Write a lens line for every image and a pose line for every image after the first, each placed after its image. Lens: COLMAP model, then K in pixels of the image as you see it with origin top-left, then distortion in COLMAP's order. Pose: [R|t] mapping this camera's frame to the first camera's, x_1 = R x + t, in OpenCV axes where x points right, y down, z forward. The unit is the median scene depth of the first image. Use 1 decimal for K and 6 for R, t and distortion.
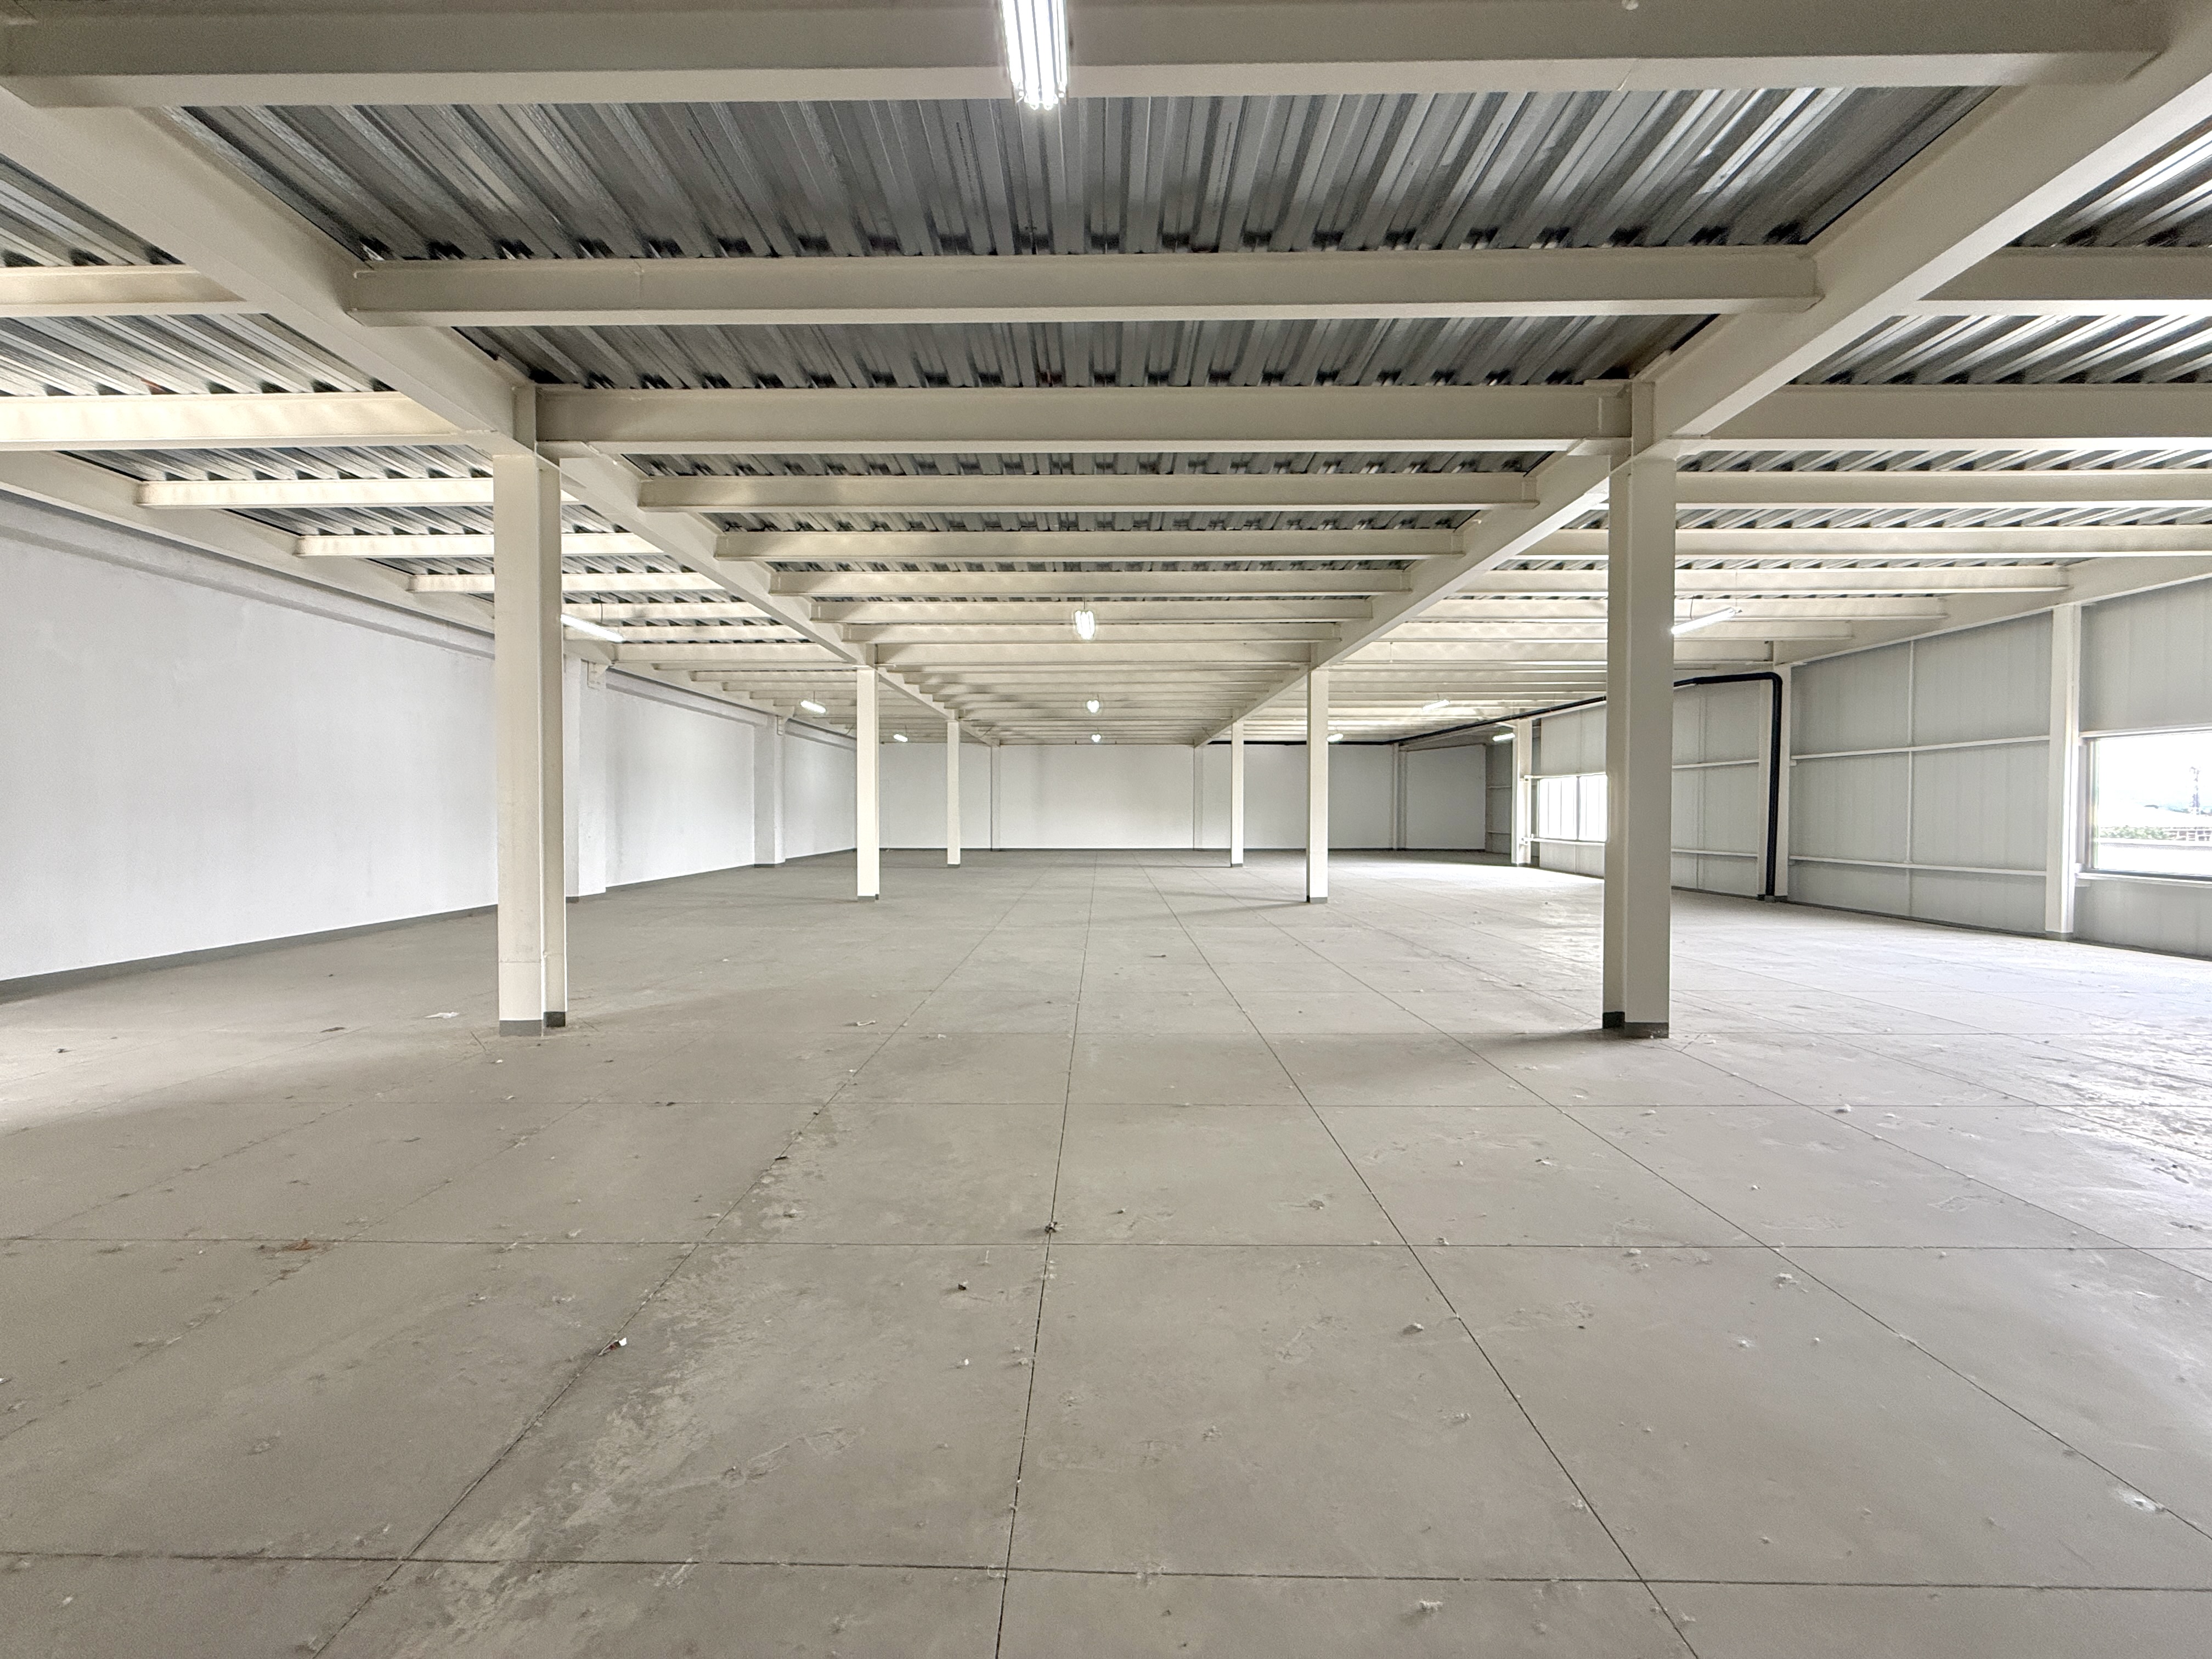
lens RADIAL K [[881.6, 0, 1103.3], [0, 881.6, 838.1], [0, 0, 1]] dist [-0.020087, -0.000030]
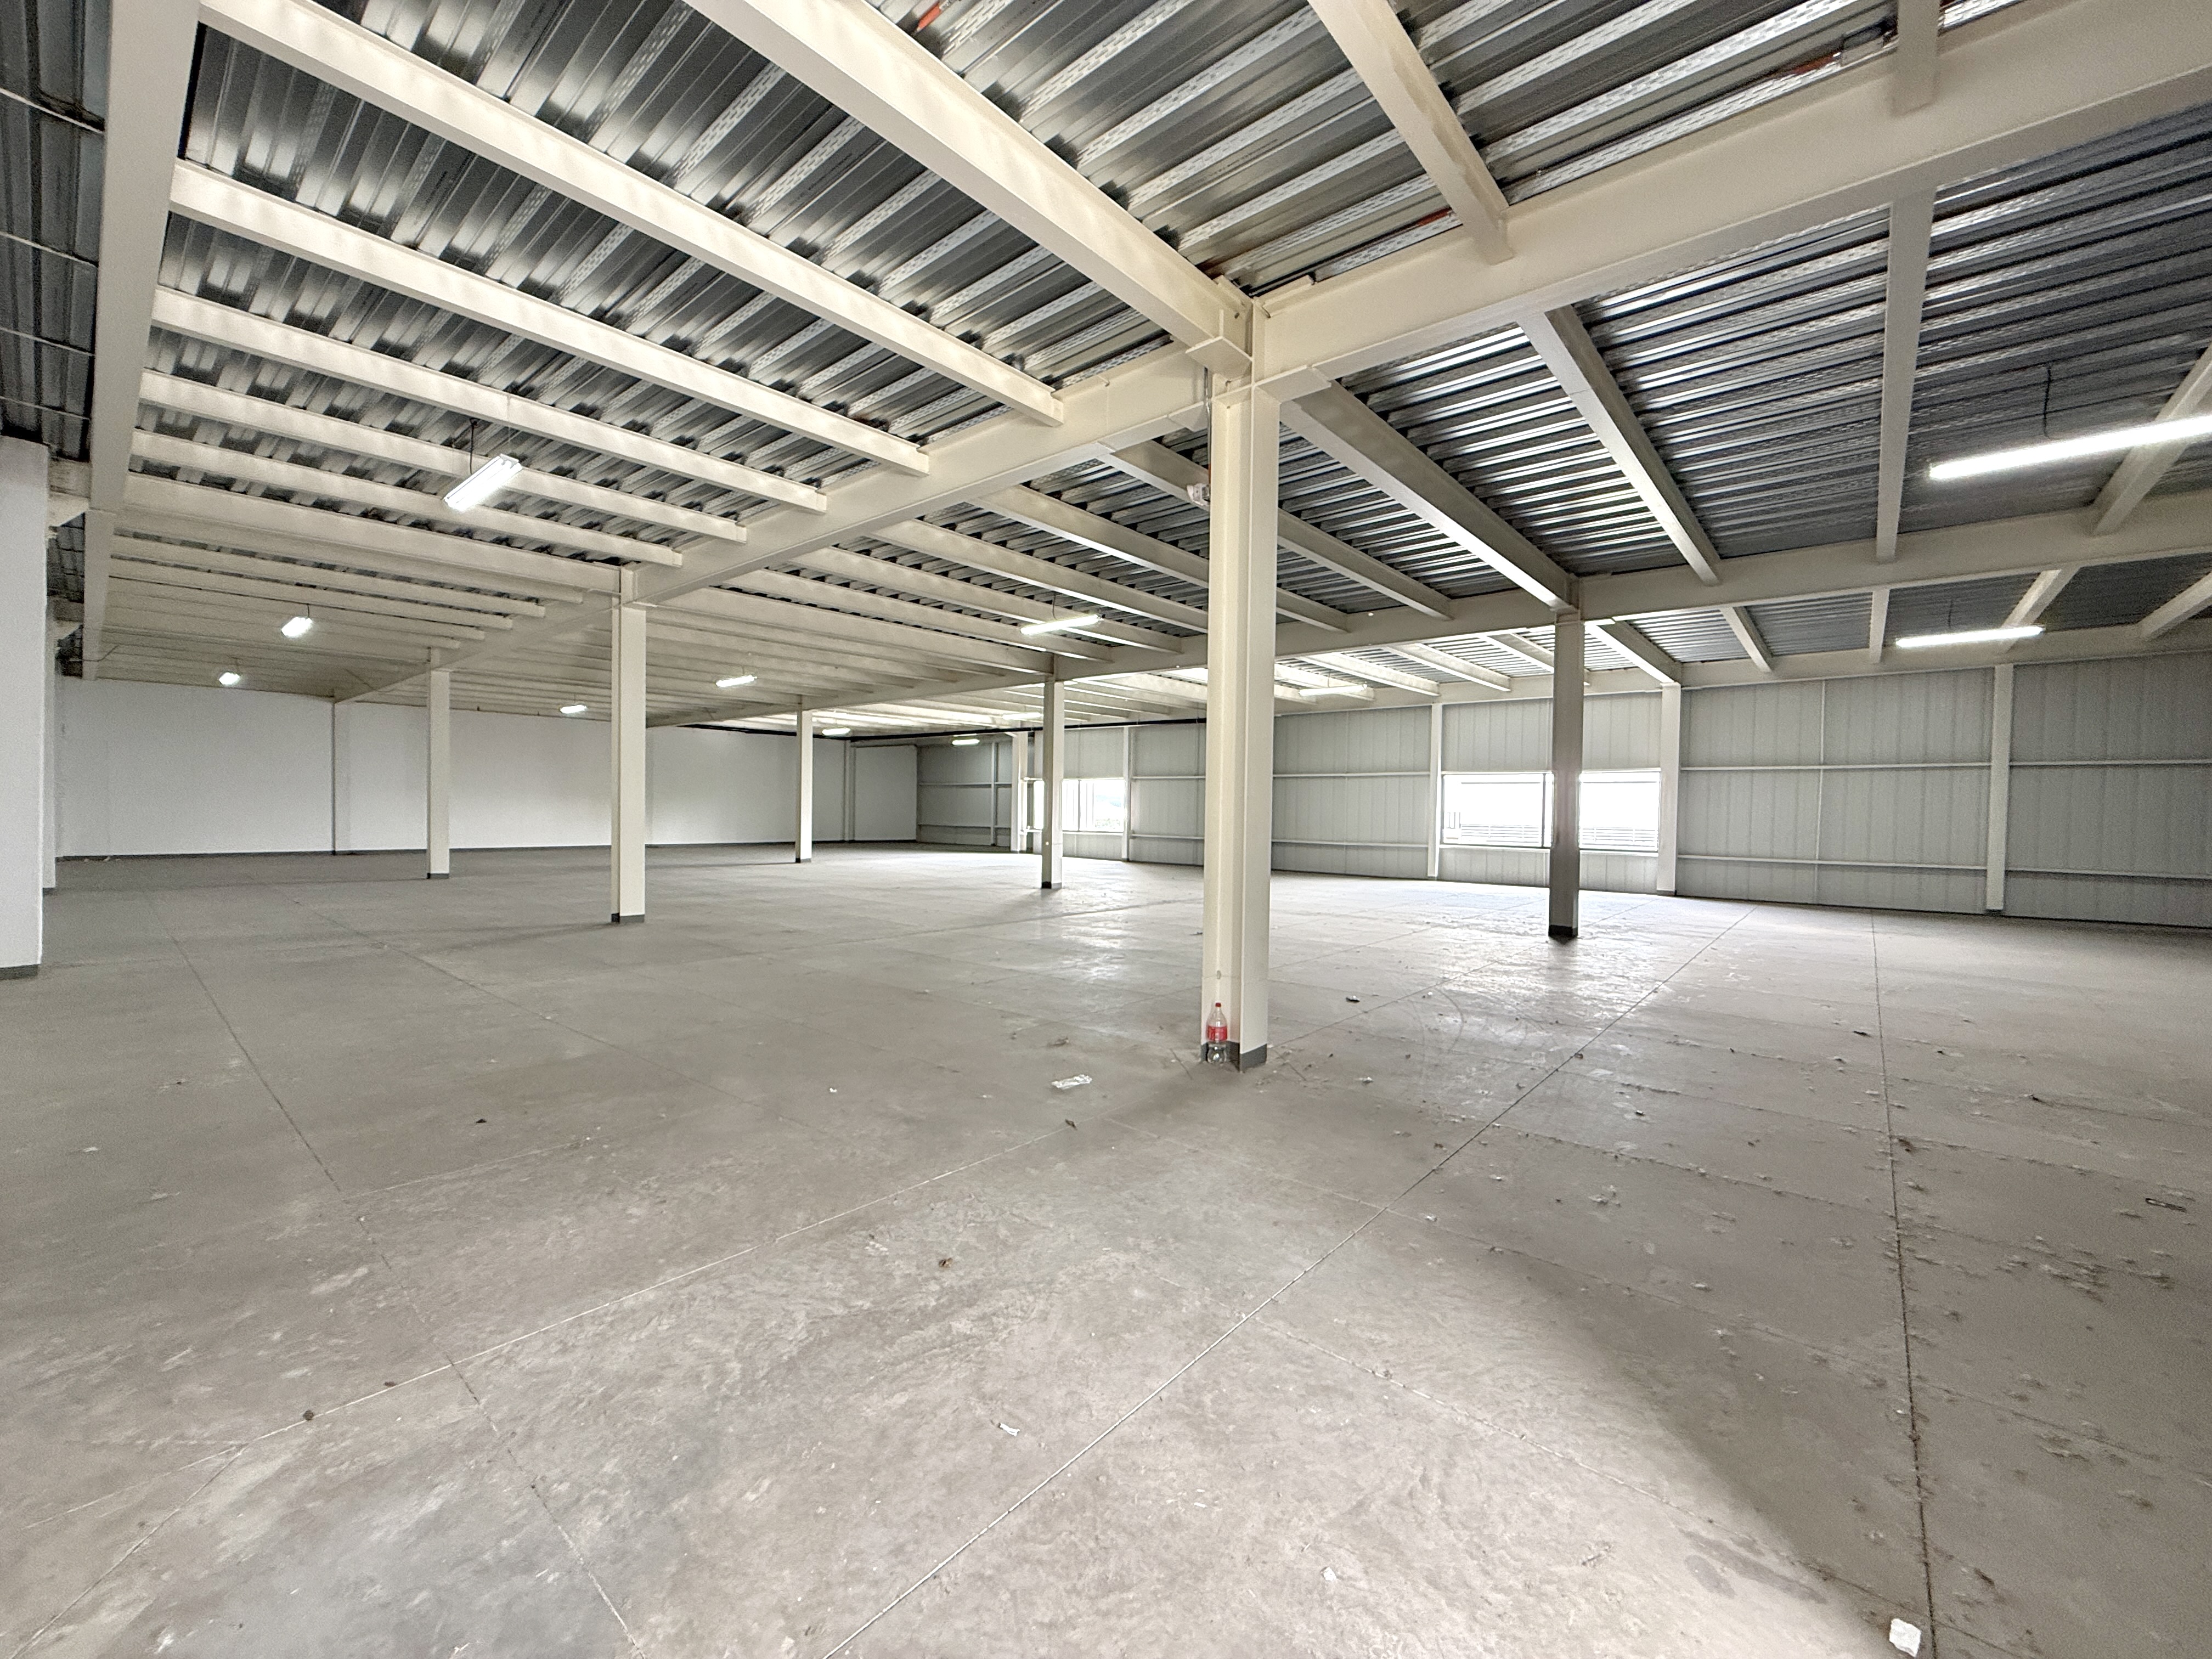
lens RADIAL K [[867.4, 0, 1090.4], [0, 867.4, 824.4], [0, 0, 1]] dist [0.019768, -0.000057]
pose [[0.656753, -0.004231, 0.754094, -0.399806], [0.008836, 0.999959, -0.002086, -0.003740], [-0.754054, 0.008033, 0.656763, 0.155550]]
